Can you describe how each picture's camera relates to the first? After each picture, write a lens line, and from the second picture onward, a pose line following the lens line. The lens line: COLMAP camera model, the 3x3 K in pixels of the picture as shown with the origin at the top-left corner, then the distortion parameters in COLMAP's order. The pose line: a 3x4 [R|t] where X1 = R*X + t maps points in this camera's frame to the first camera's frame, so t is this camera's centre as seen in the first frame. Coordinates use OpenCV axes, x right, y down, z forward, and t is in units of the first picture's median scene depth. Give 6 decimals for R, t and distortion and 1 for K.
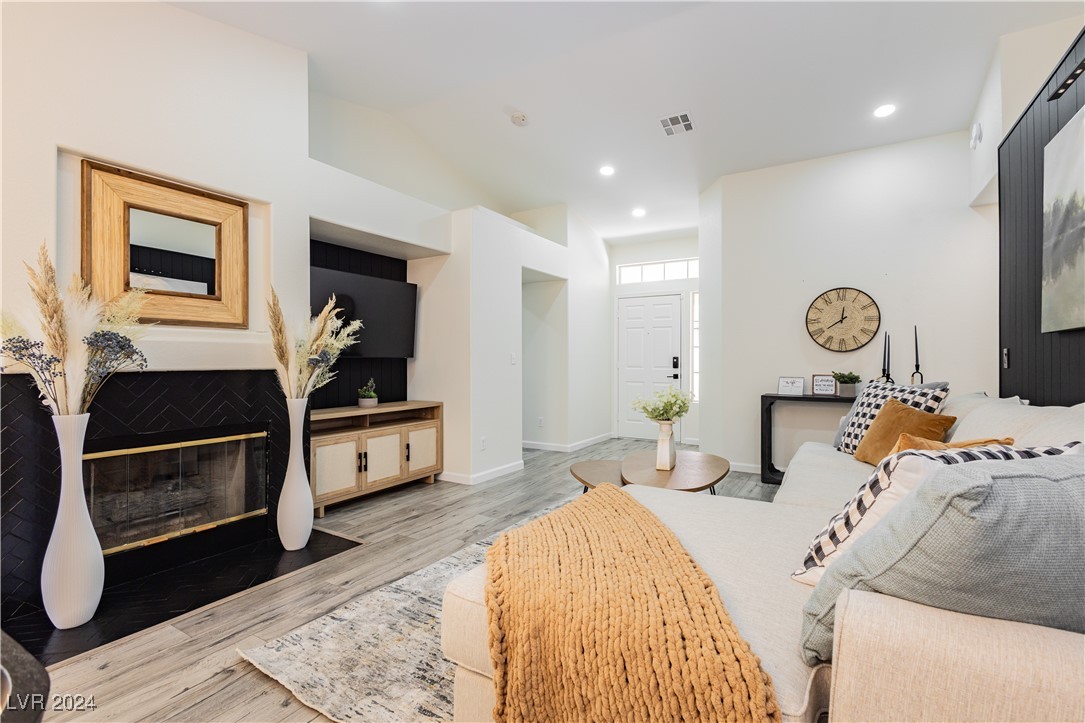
lens RADIAL K [[503.6, 0, 545.6], [0, 503.6, 361.0], [0, 0, 1]] dist [0.000434, -0.000166]
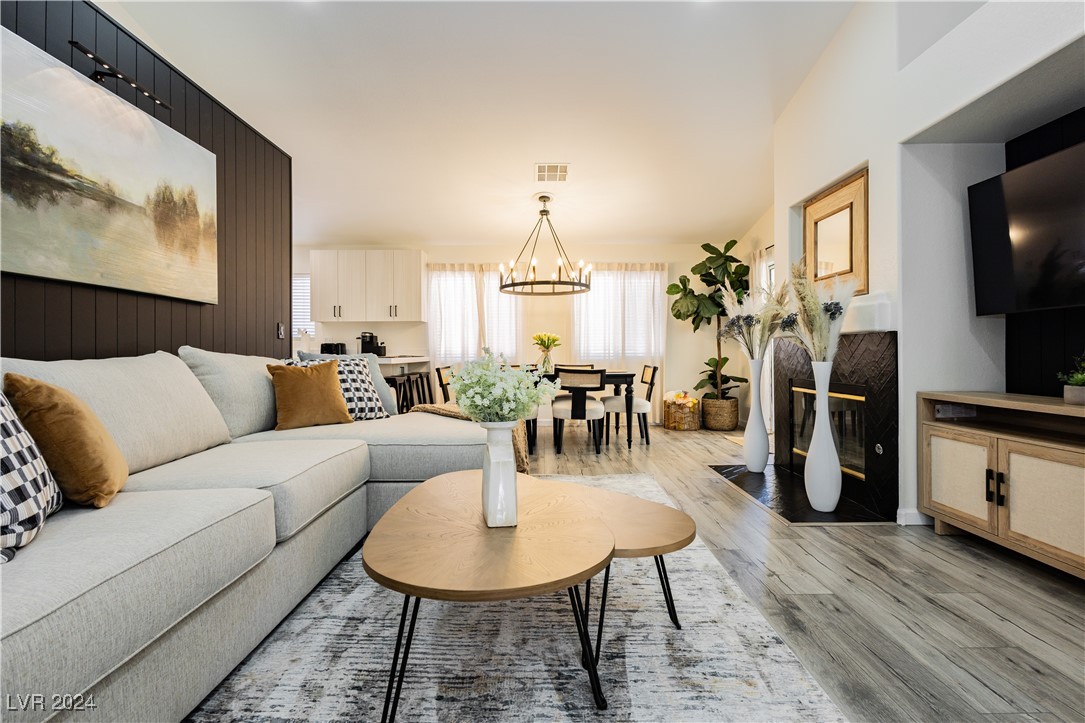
lens RADIAL K [[503.6, 0, 543.9], [0, 503.6, 353.3], [0, 0, 1]] dist [0.000434, -0.000166]
pose [[-0.859658, 0.002304, -0.510865, 0.403517], [0.000835, 0.999995, 0.003105, 0.043899], [0.510870, 0.002243, -0.859655, 1.285699]]
